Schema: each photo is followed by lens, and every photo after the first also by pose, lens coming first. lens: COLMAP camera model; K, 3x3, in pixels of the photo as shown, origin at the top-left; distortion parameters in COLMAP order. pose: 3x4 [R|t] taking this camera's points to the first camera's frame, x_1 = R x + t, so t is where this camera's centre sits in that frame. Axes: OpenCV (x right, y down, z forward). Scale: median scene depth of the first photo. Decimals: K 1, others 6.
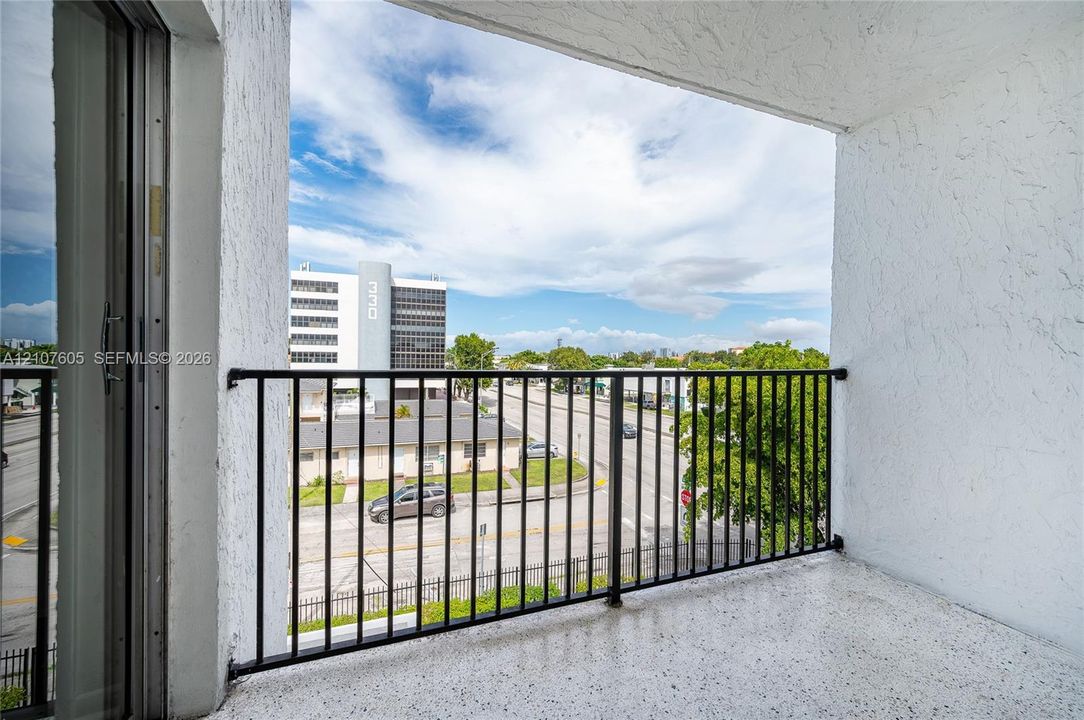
lens RADIAL K [[438.7, 0, 562.8], [0, 438.7, 357.2], [0, 0, 1]] dist [-0.000171, -0.000046]
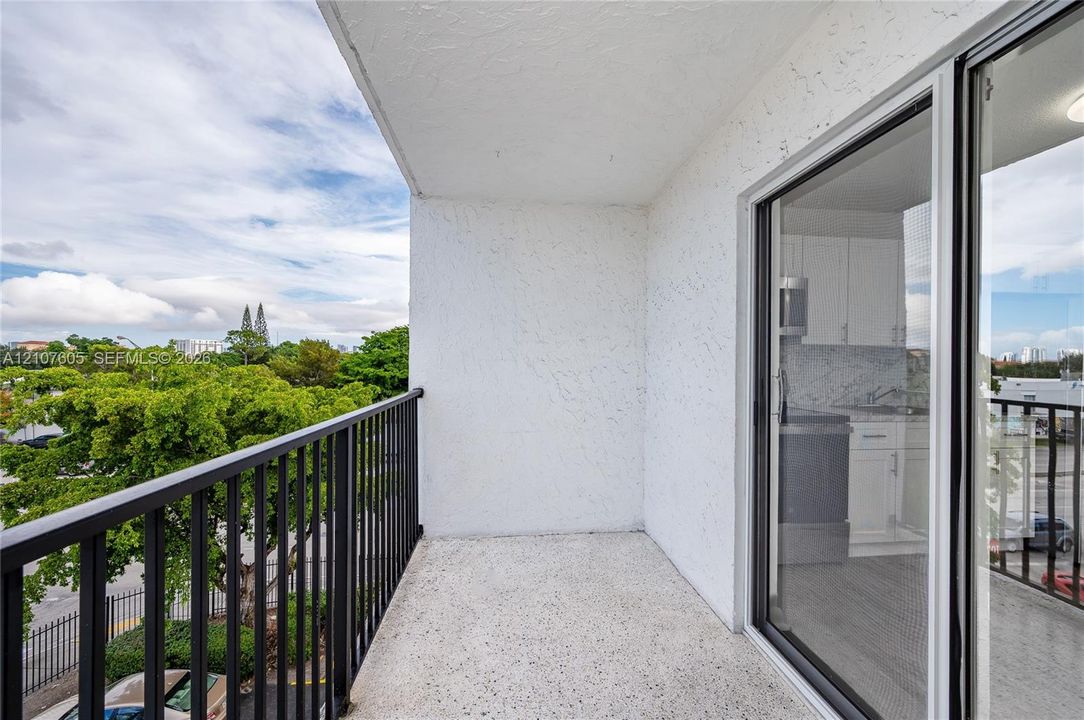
lens RADIAL K [[414.6, 0, 542.0], [0, 414.6, 360.0], [0, 0, 1]] dist [-0.000261, -0.000054]
pose [[0.280147, -0.000826, 0.959957, -0.502420], [-0.008606, 0.999957, 0.003371, -0.079866], [-0.959918, -0.009205, 0.280128, 0.448308]]
